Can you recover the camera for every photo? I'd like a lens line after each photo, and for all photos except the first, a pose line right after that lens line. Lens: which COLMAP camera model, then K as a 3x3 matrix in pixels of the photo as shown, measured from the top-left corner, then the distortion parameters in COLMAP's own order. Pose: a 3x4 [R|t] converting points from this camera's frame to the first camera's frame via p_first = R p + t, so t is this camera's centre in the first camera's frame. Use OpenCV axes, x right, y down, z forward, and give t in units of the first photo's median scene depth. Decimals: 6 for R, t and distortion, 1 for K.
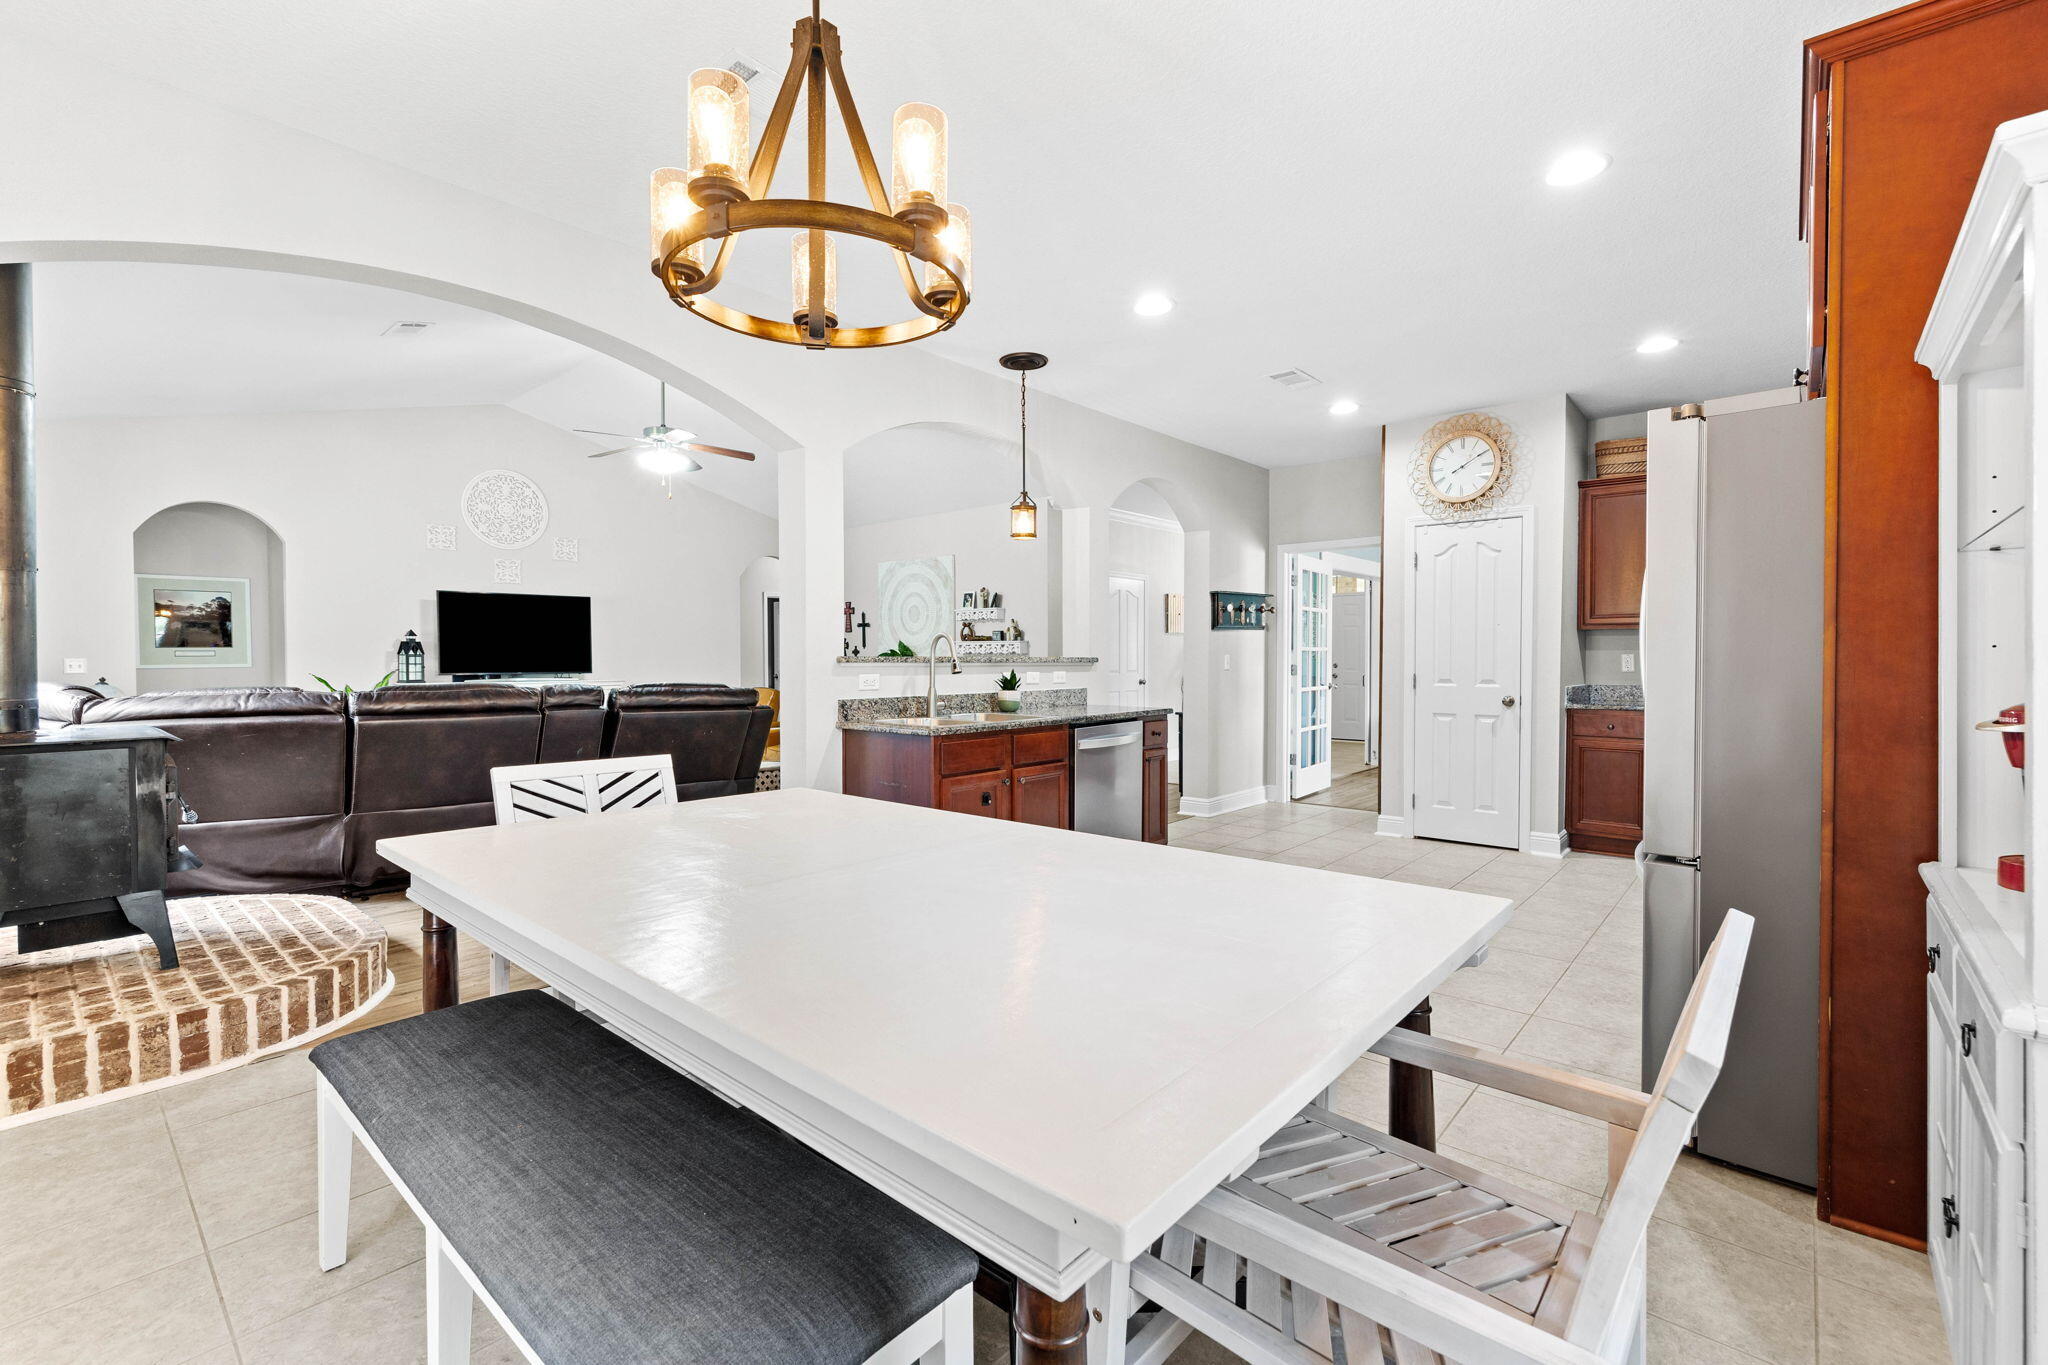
lens RADIAL K [[868.4, 0, 1016.4], [0, 868.4, 674.8], [0, 0, 1]] dist [0.001208, -0.000433]
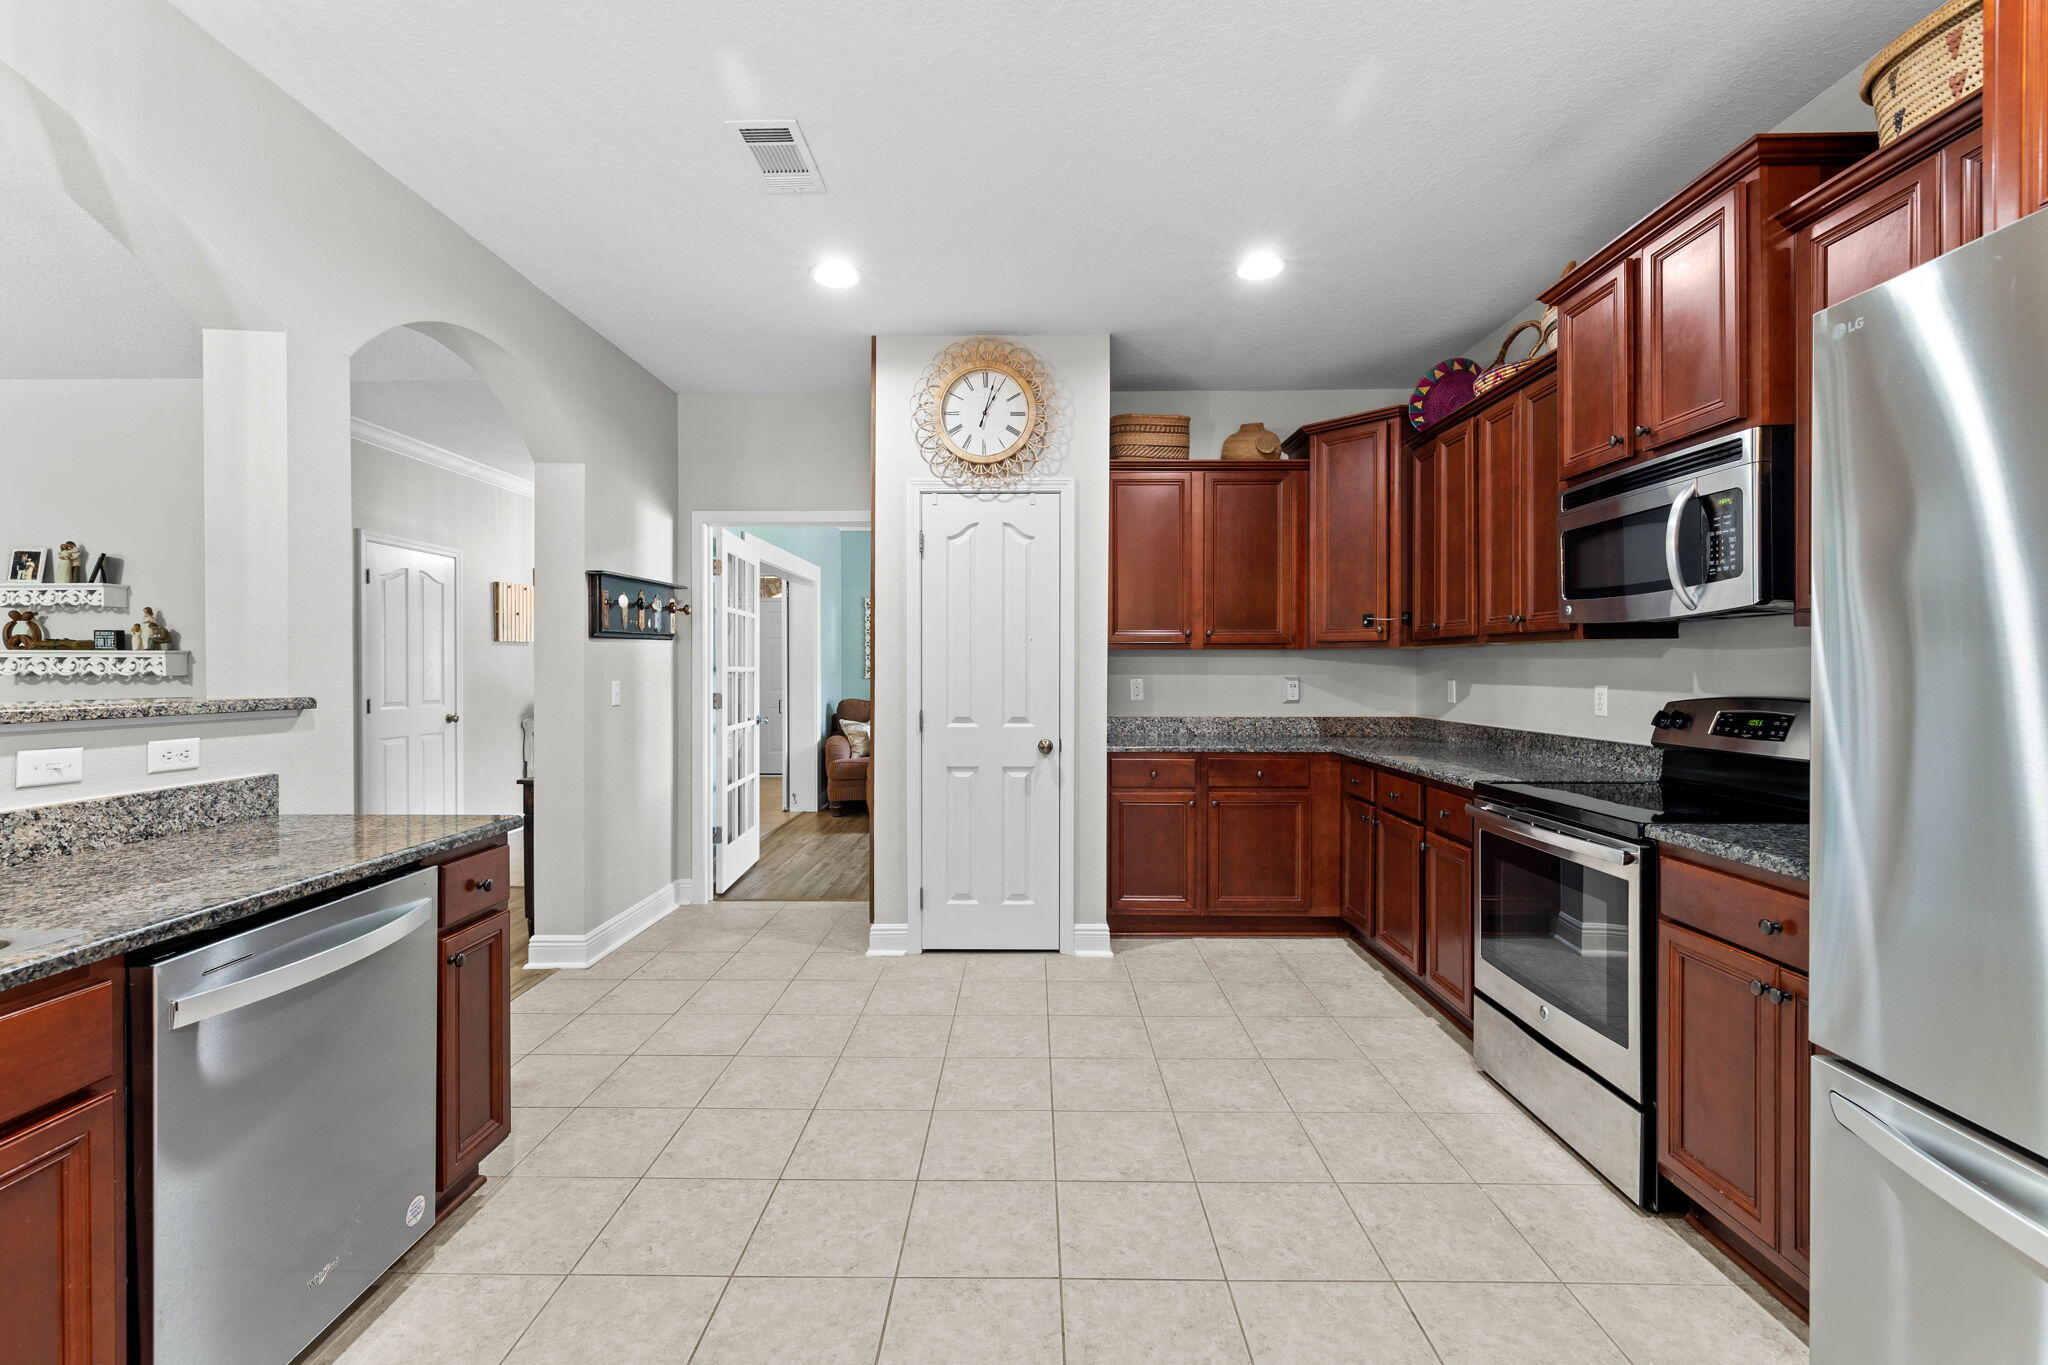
lens RADIAL K [[868.4, 0, 1016.4], [0, 868.4, 674.8], [0, 0, 1]] dist [0.001208, -0.000433]
pose [[0.757052, -0.003855, 0.653343, 0.059420], [0.012704, 0.999880, -0.008820, -0.017689], [-0.653231, 0.014978, 0.757011, 0.358375]]
